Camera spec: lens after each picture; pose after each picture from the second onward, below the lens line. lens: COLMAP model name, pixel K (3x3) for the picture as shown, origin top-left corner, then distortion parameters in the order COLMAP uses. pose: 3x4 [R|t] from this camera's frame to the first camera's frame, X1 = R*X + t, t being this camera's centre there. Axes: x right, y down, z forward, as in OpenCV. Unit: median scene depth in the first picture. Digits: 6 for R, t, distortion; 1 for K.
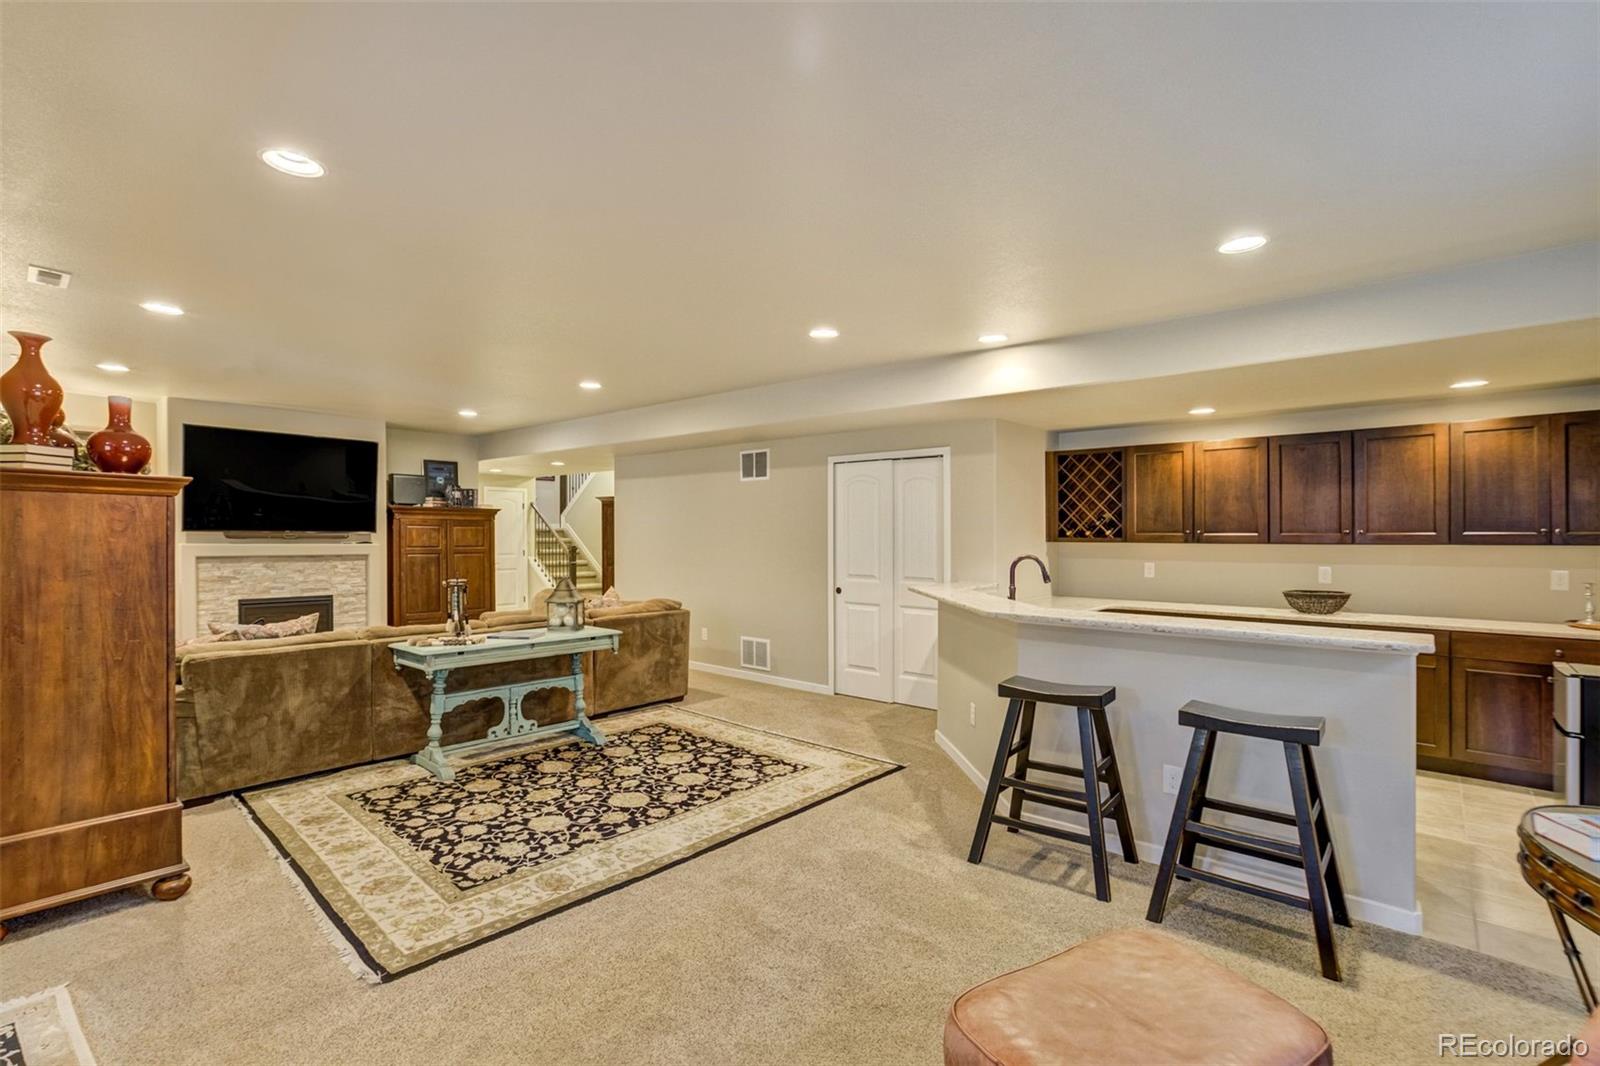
lens RADIAL K [[756.7, 0, 801.9], [0, 756.7, 521.1], [0, 0, 1]] dist [-0.045329, 0.021278]
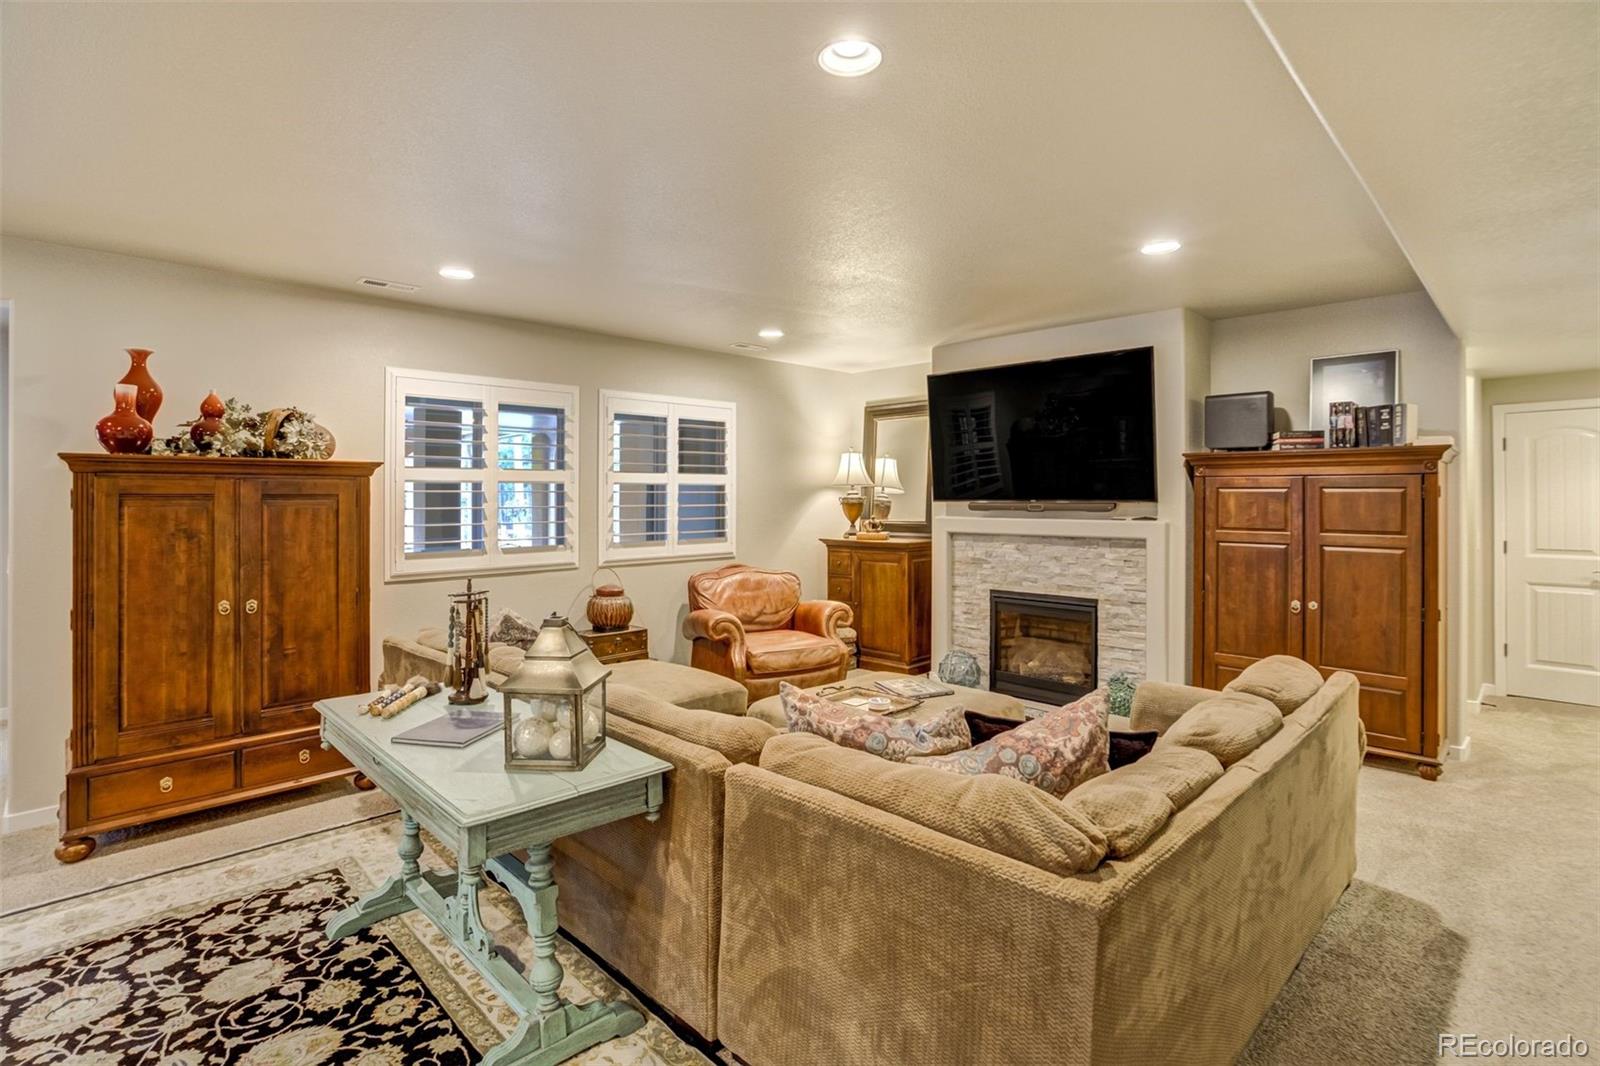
lens RADIAL K [[756.7, 0, 801.9], [0, 756.7, 521.1], [0, 0, 1]] dist [-0.045329, 0.021278]
pose [[-0.079304, 0.025396, -0.996527, 0.041105], [0.022803, 0.999460, 0.023657, 0.011604], [0.996590, -0.020848, -0.079840, 0.896020]]
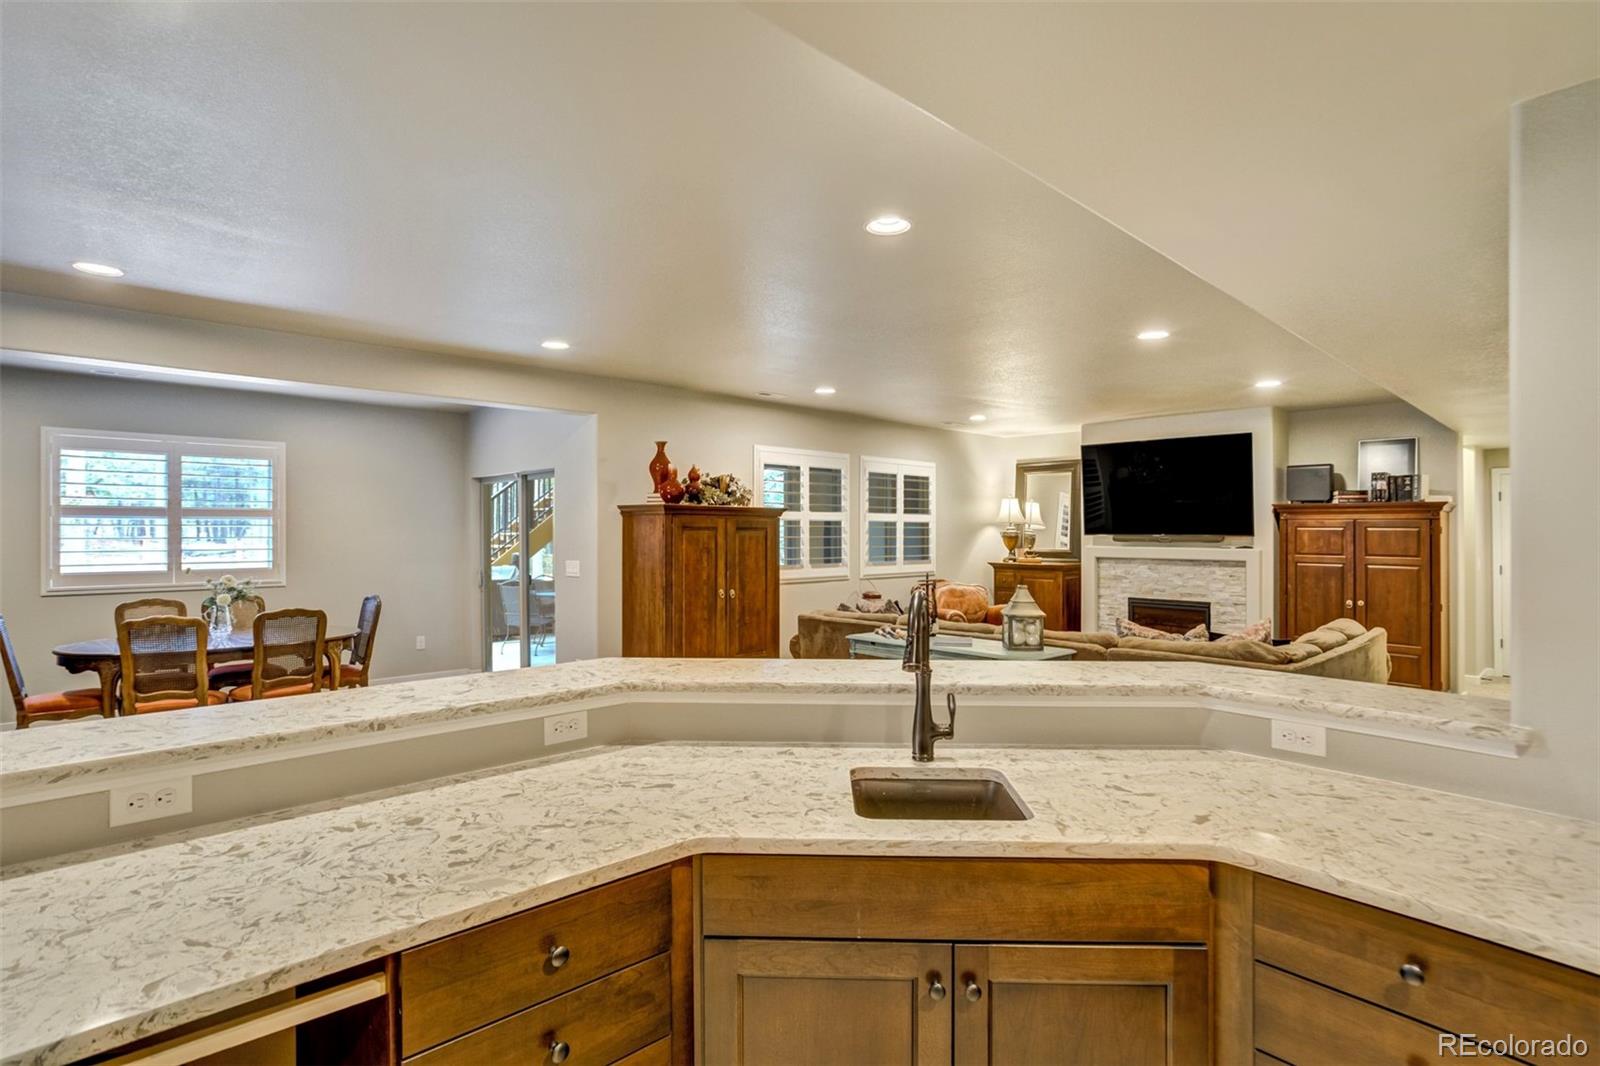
lens RADIAL K [[797.4, 0, 807.3], [0, 797.4, 543.5], [0, 0, 1]] dist [-0.003103, -0.000041]
pose [[-0.086723, 0.008483, -0.996196, 0.473775], [0.015774, 0.999850, 0.007141, 0.010300], [0.996108, -0.015094, -0.086843, 0.649946]]
